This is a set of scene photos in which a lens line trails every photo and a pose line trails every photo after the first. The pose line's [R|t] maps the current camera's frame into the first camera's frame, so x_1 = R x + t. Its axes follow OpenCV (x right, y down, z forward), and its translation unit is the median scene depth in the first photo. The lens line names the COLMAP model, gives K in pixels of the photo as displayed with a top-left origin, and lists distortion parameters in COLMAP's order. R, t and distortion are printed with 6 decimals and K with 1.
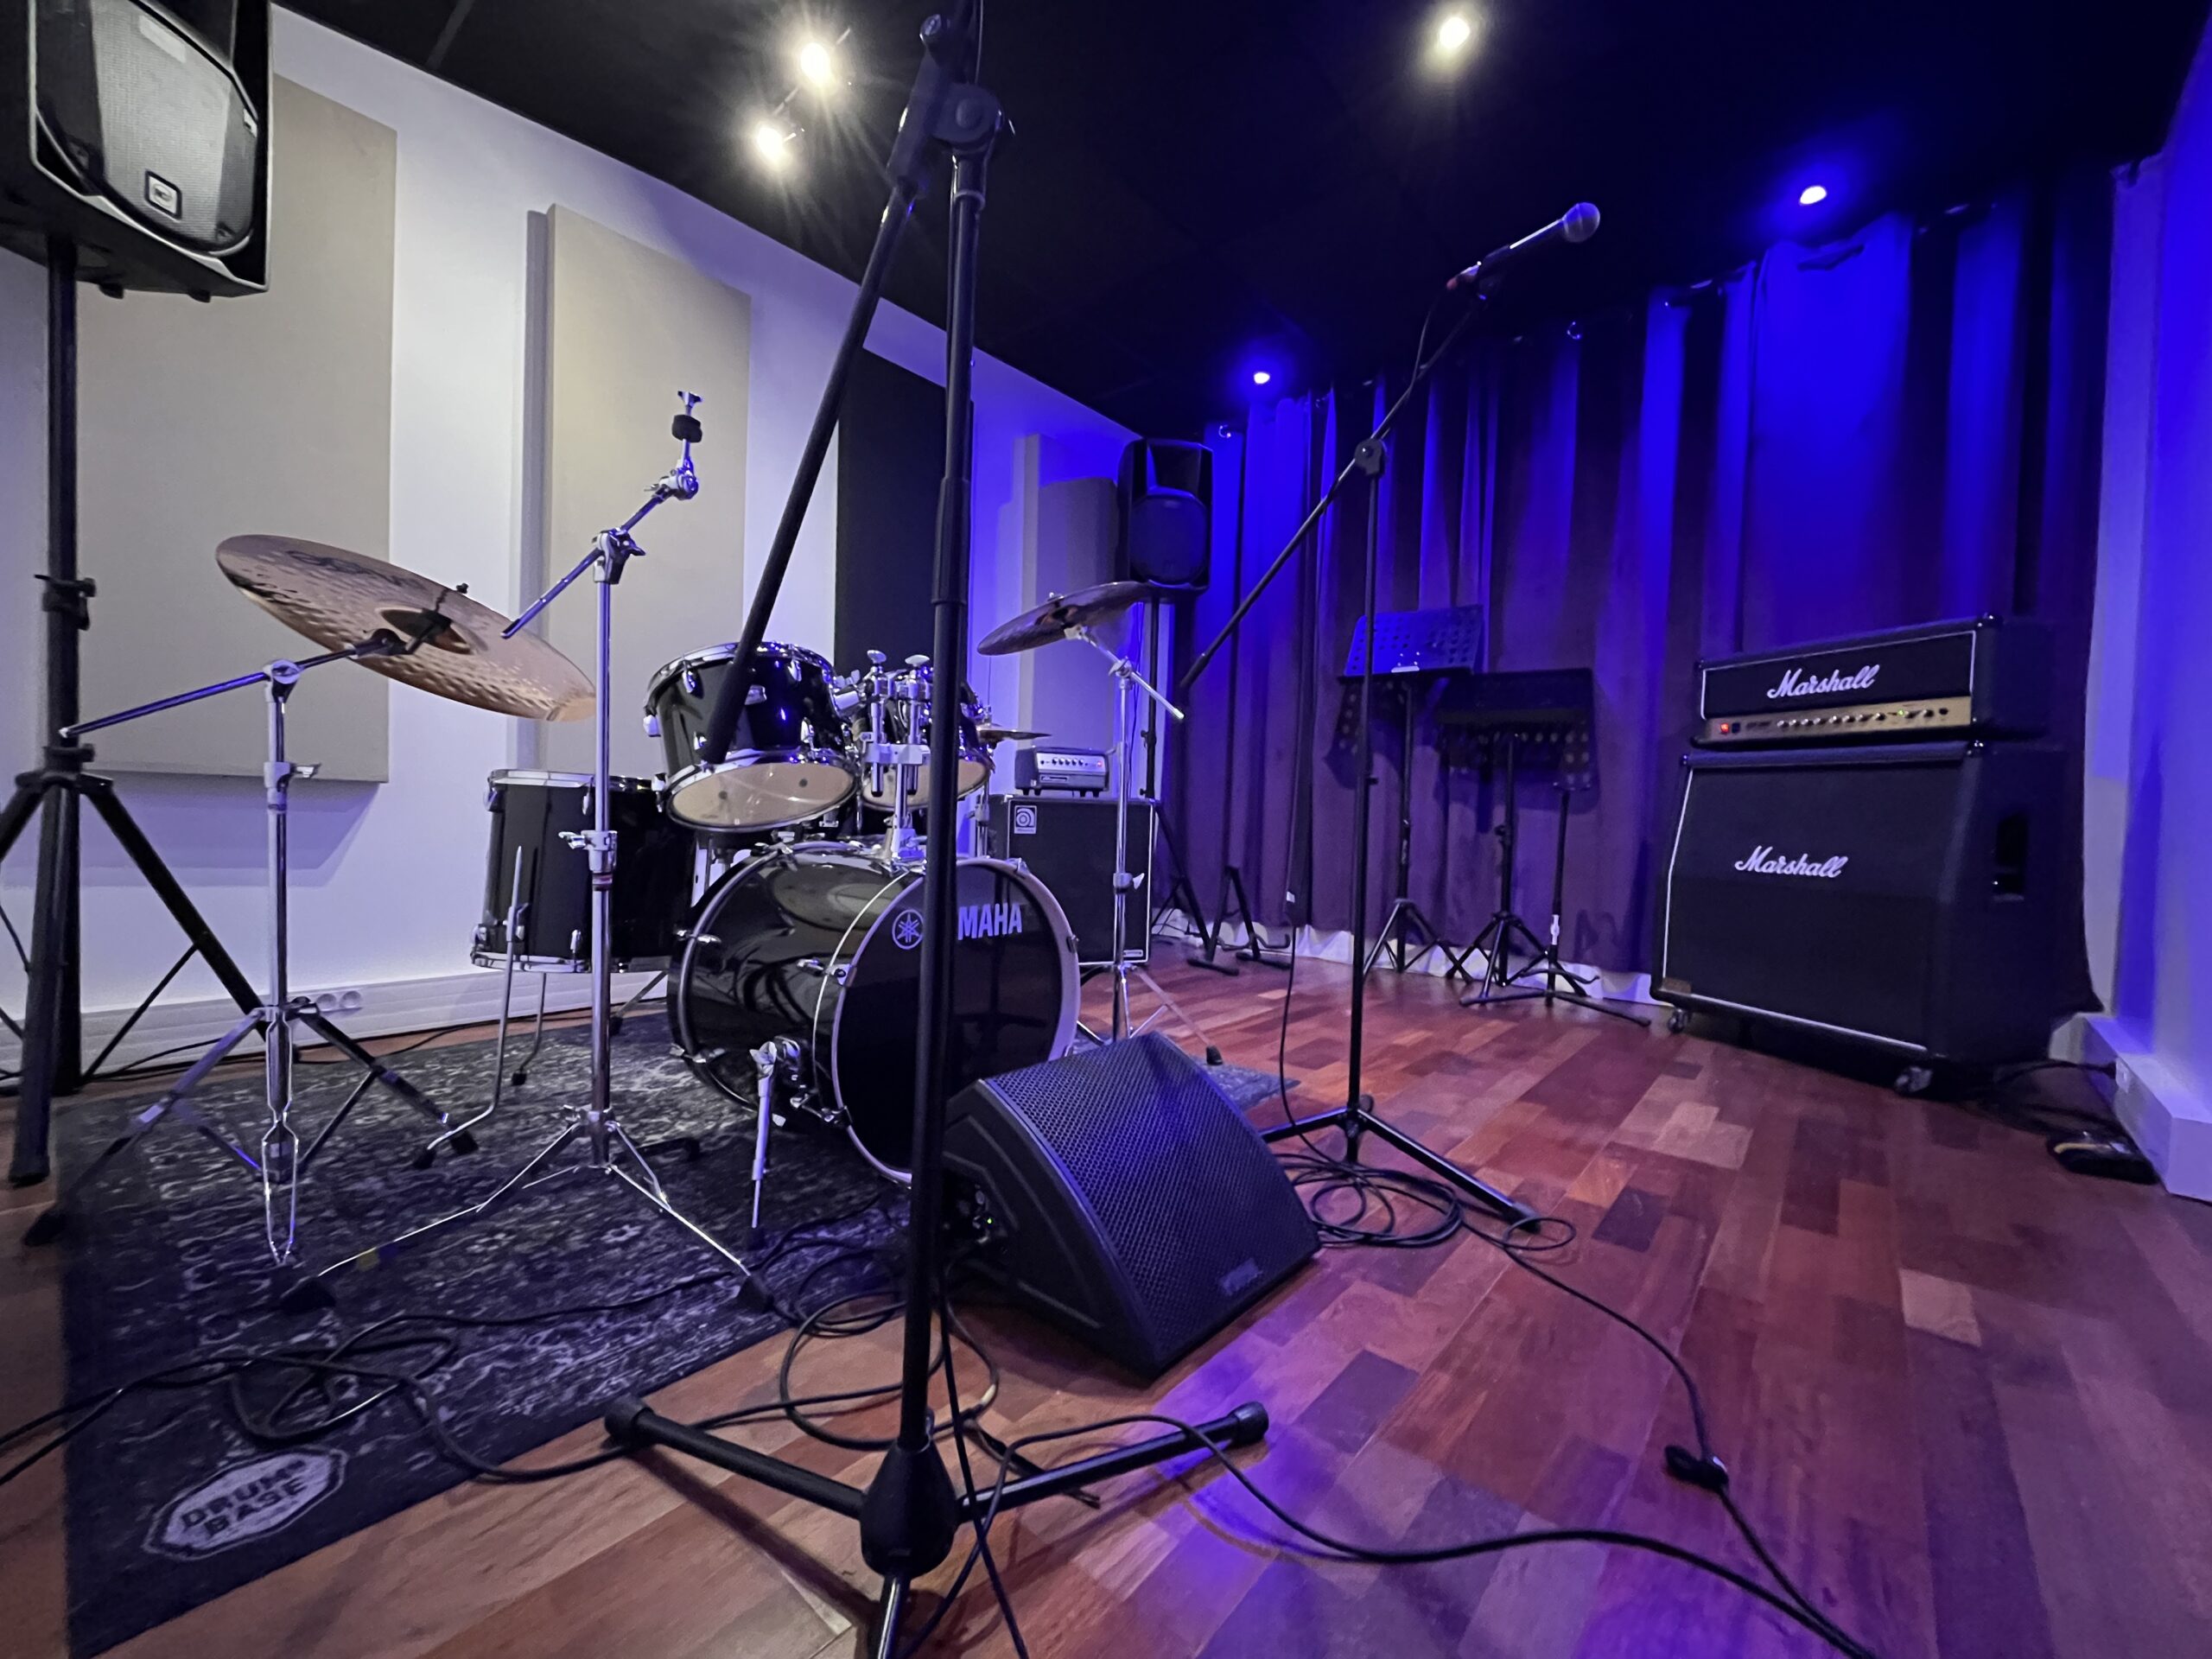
lens RADIAL K [[883.5, 0, 1106.0], [0, 883.5, 829.5], [0, 0, 1]] dist [-0.004638, -0.000641]
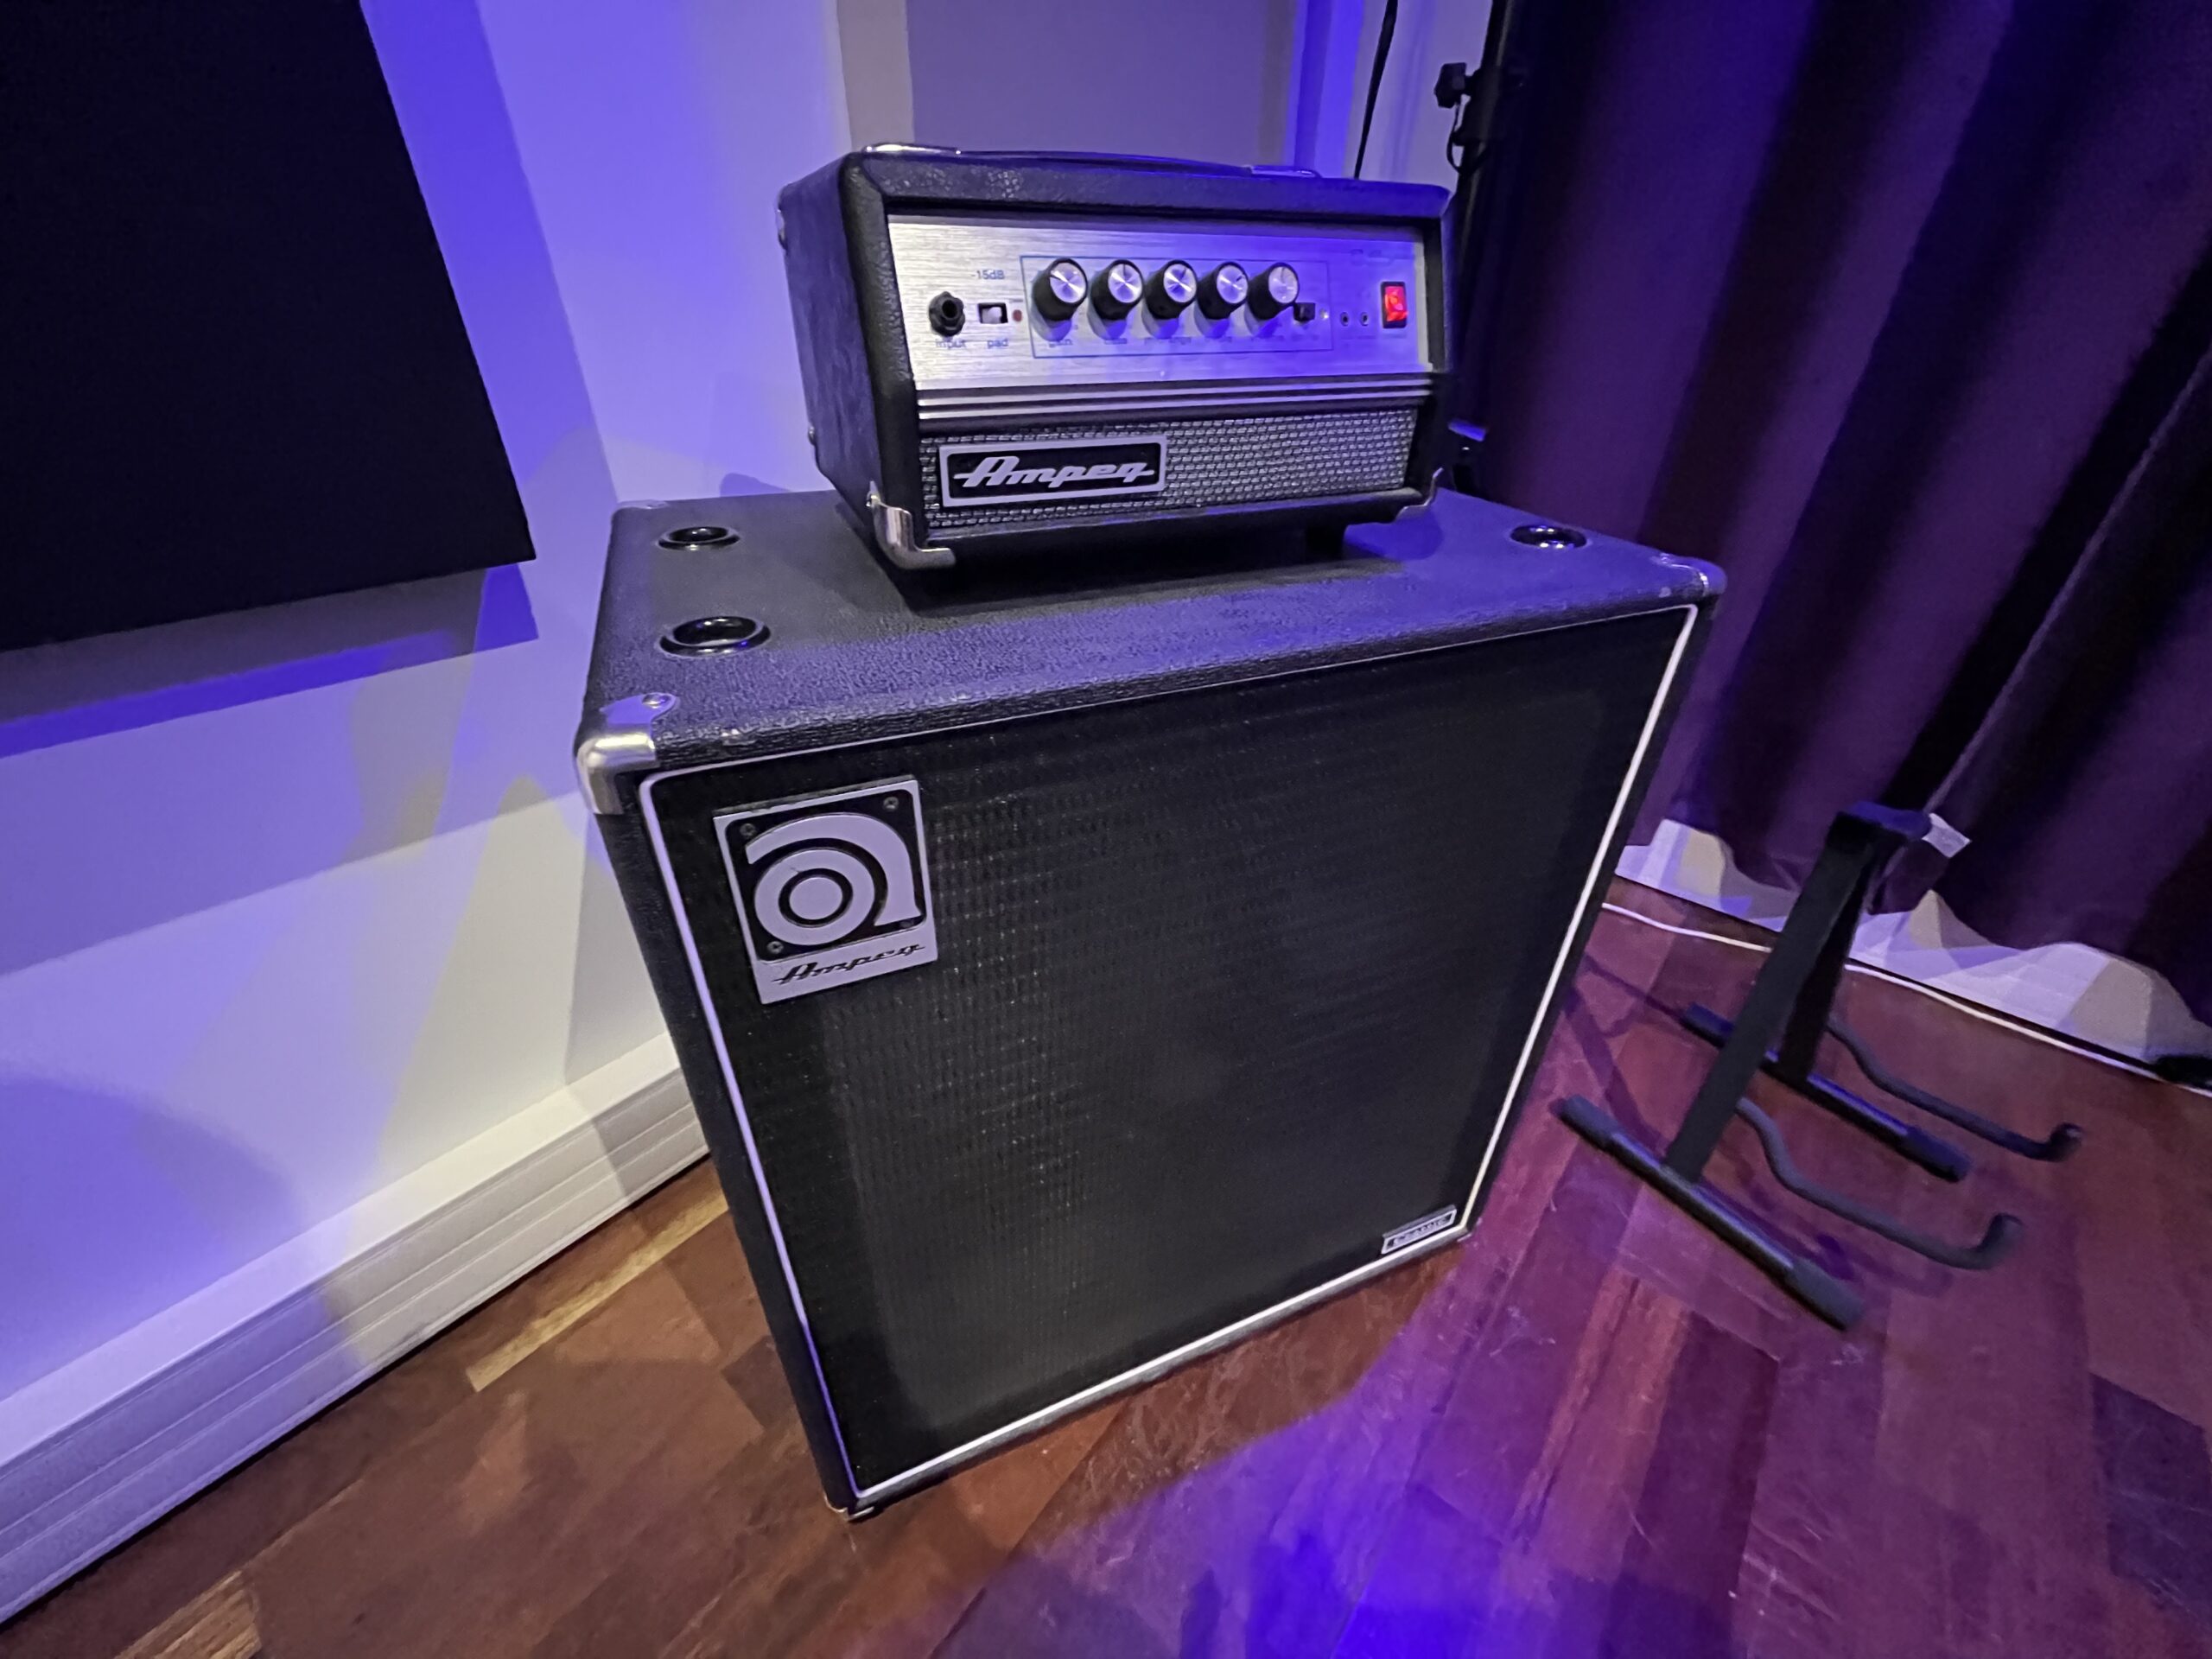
lens RADIAL K [[890.4, 0, 1145.4], [0, 890.4, 827.2], [0, 0, 1]] dist [-0.000448, -0.000104]
pose [[0.999854, -0.004263, 0.016528, -0.106718], [-0.004871, 0.856787, 0.515647, -0.170176], [-0.016359, -0.515652, 0.856642, 1.877907]]
